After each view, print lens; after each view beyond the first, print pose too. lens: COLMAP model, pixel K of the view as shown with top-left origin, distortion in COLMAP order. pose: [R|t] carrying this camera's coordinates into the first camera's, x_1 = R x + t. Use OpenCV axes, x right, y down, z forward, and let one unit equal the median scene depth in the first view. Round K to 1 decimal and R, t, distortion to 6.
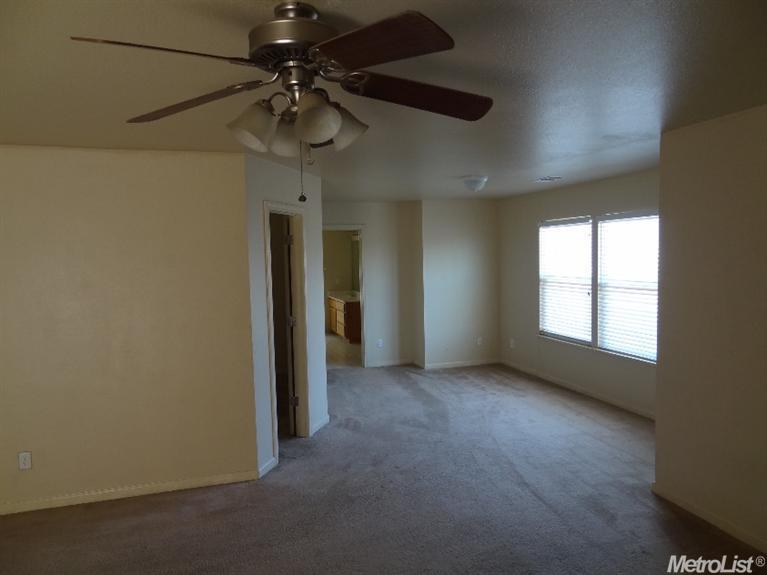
lens RADIAL K [[533.2, 0, 397.5], [0, 533.2, 288.4], [0, 0, 1]] dist [-0.005788, -0.004247]
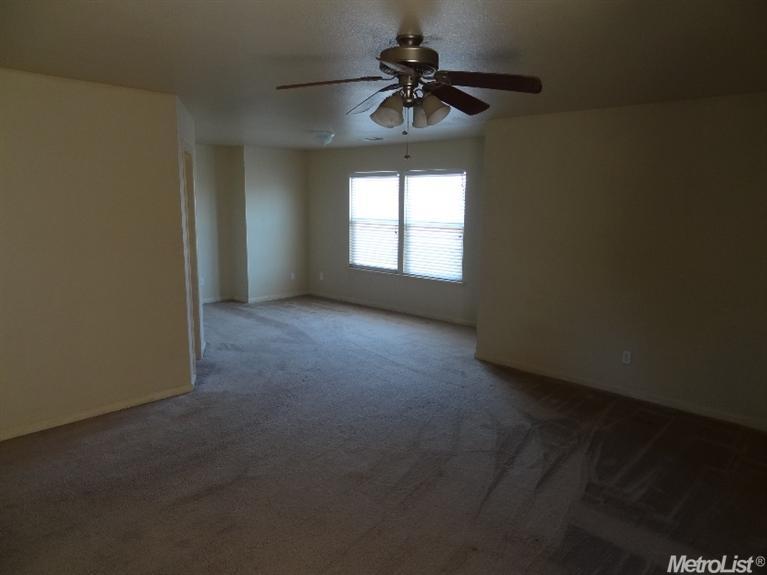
lens RADIAL K [[533.2, 0, 397.5], [0, 533.2, 288.4], [0, 0, 1]] dist [-0.005788, -0.004247]
pose [[0.862371, -0.049845, 0.503817, -0.318071], [0.001364, 0.995367, 0.096143, 0.022544], [-0.506275, -0.082223, 0.858443, -0.126512]]
